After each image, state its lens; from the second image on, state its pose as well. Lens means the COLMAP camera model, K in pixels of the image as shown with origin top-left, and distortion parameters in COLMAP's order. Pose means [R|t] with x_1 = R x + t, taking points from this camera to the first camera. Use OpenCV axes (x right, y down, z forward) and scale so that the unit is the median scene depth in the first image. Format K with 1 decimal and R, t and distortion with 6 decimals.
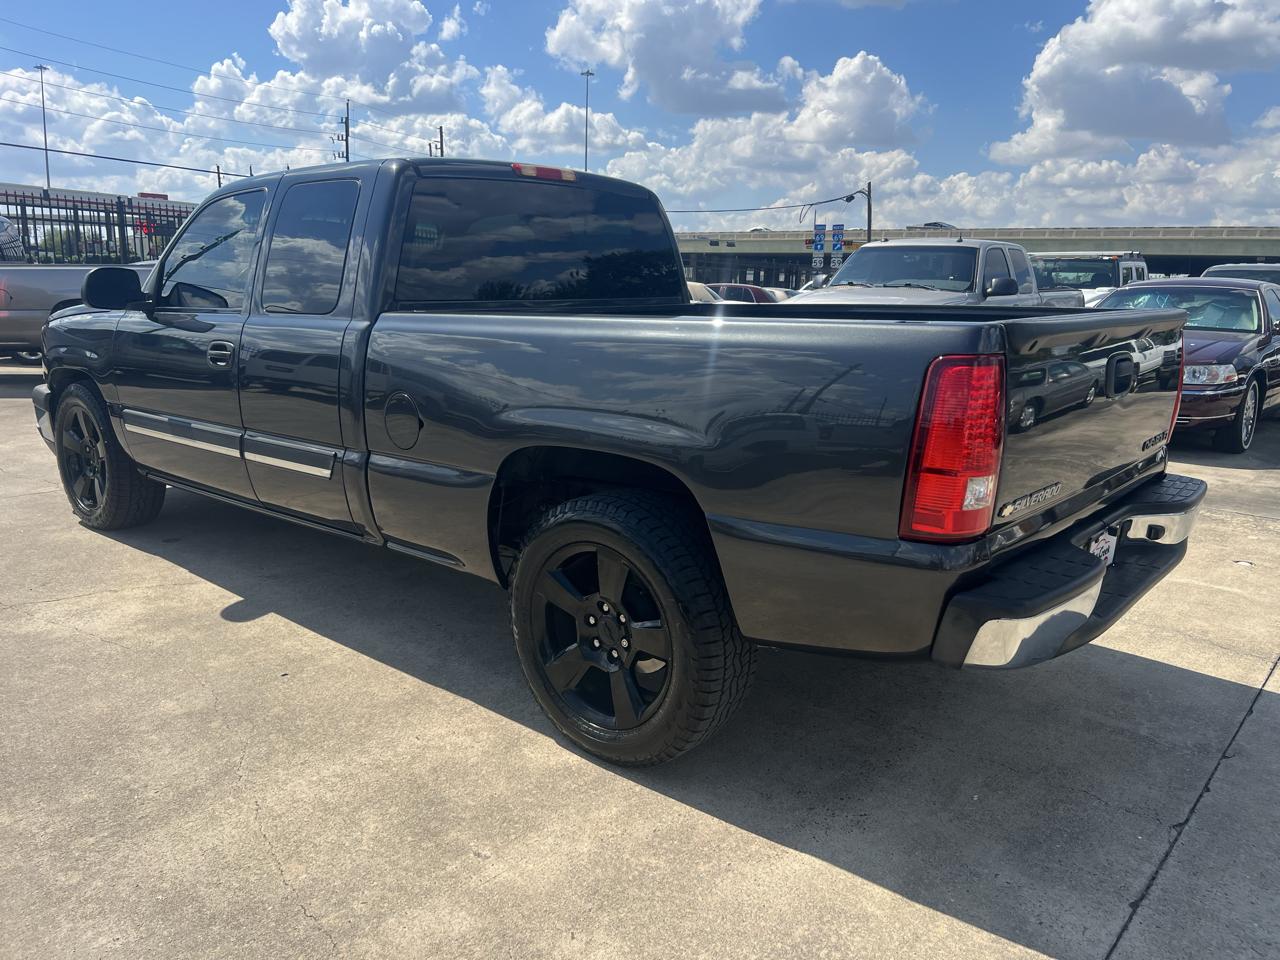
lens RADIAL K [[962.7, 0, 639.8], [0, 962.7, 502.7], [0, 0, 1]] dist [0.040882, -0.045396]
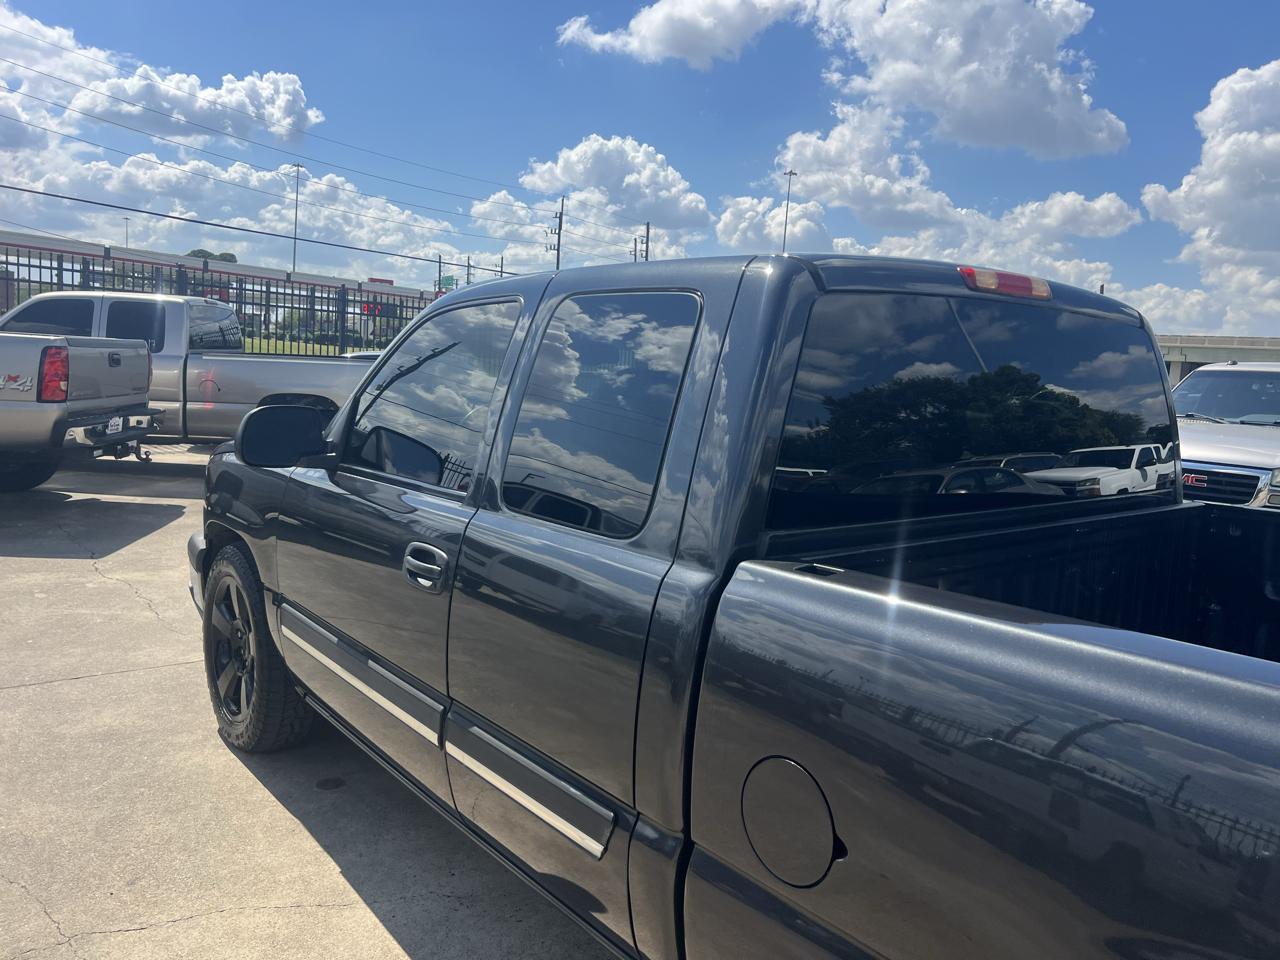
lens RADIAL K [[968.1, 0, 645.9], [0, 968.1, 501.2], [0, 0, 1]] dist [0.041621, -0.049959]
pose [[0.982389, 0.064137, -0.175496, -0.216747], [-0.080014, 0.993168, -0.084936, -0.169576], [0.168850, 0.097483, 0.980809, 0.477445]]
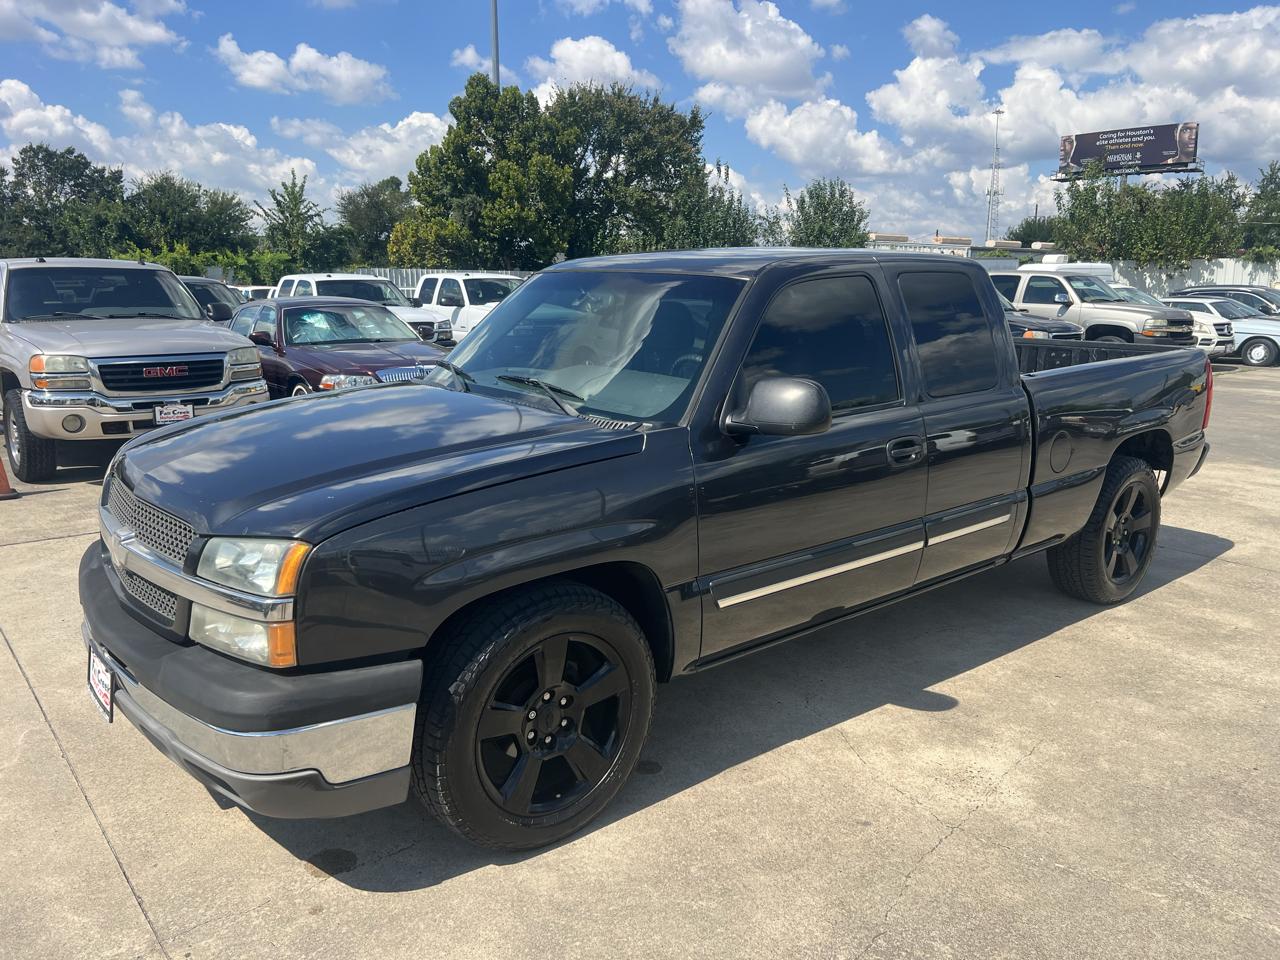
lens RADIAL K [[967.7, 0, 641.5], [0, 967.7, 497.7], [0, 0, 1]] dist [0.039734, -0.047266]
pose [[0.167350, -0.233180, 0.957925, -1.539126], [0.225351, 0.954952, 0.193087, -0.387114], [-0.959797, 0.183557, 0.212359, 1.163587]]
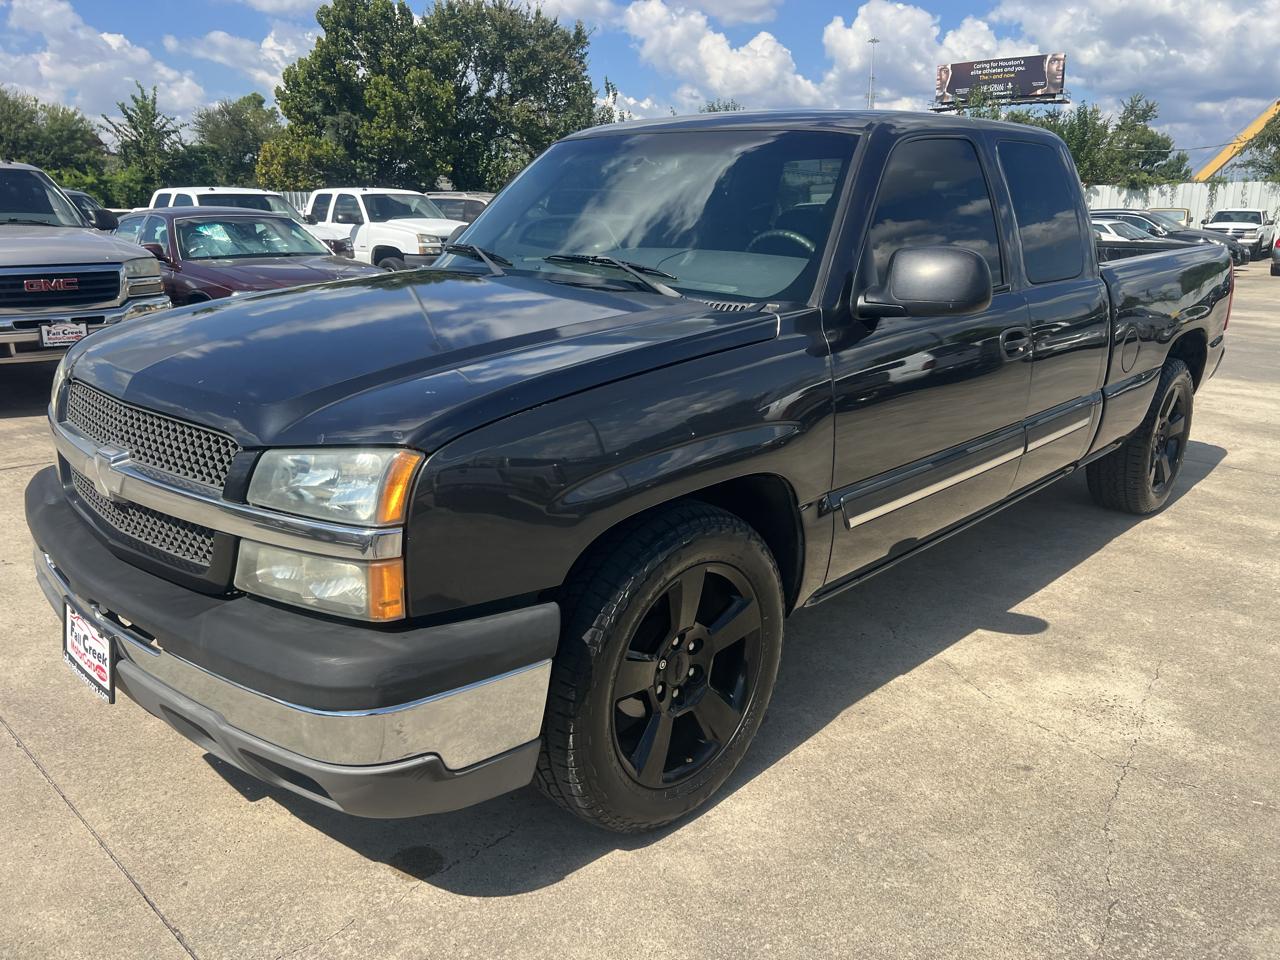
lens RADIAL K [[967.1, 0, 642.5], [0, 967.1, 487.8], [0, 0, 1]] dist [0.041282, -0.047988]
pose [[0.046607, -0.291807, 0.955341, -1.411050], [0.222663, 0.935353, 0.274839, -0.372076], [-0.973781, 0.199910, 0.108568, 1.372967]]
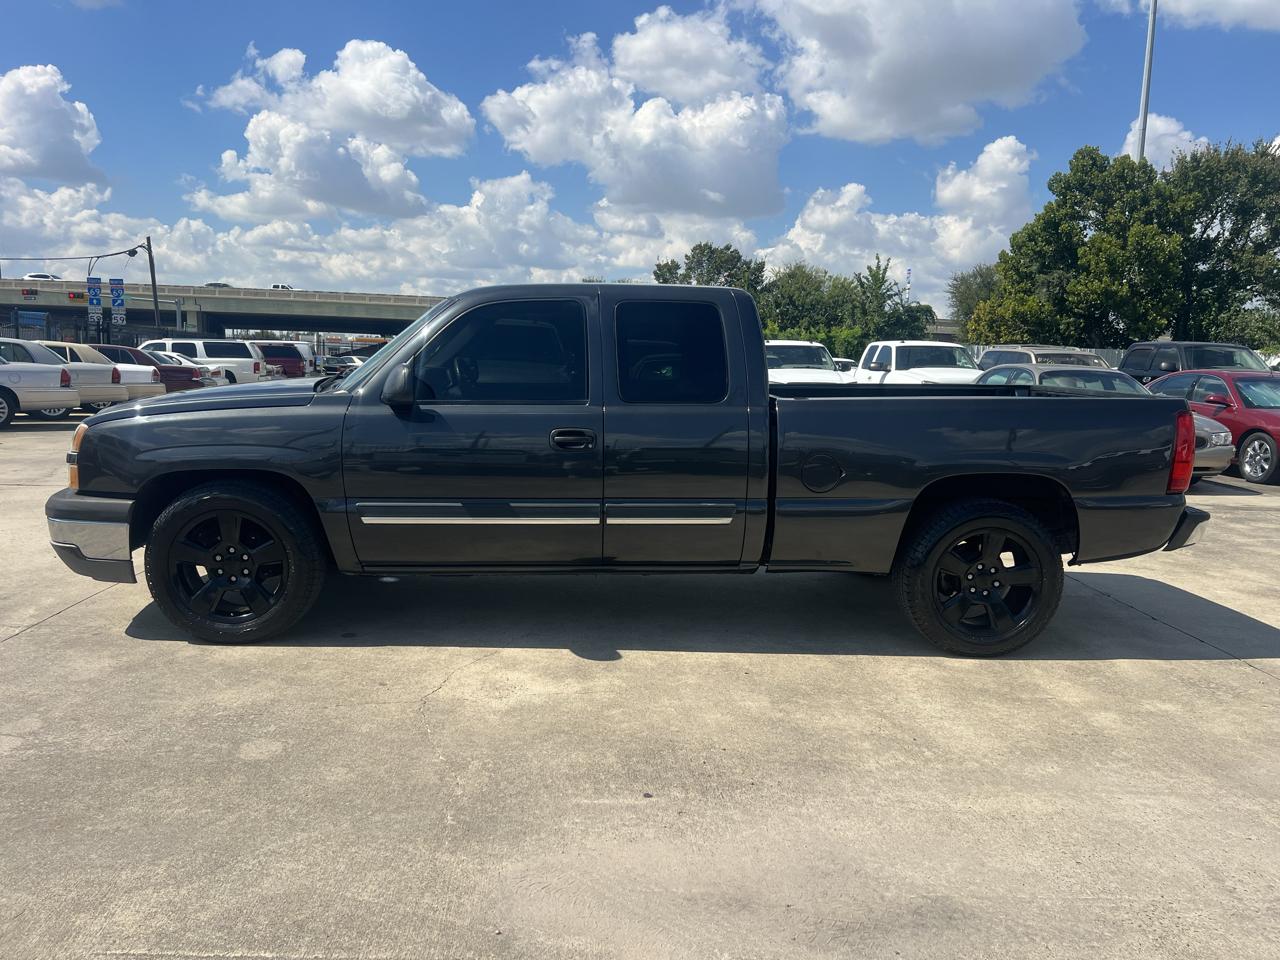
lens RADIAL K [[961.6, 0, 632.4], [0, 961.6, 508.5], [0, 0, 1]] dist [0.054312, -0.064262]
pose [[0.723573, -0.110286, 0.681380, -1.305393], [0.144474, 0.989486, 0.006734, -0.074790], [-0.674959, 0.093569, 0.731899, 0.116929]]
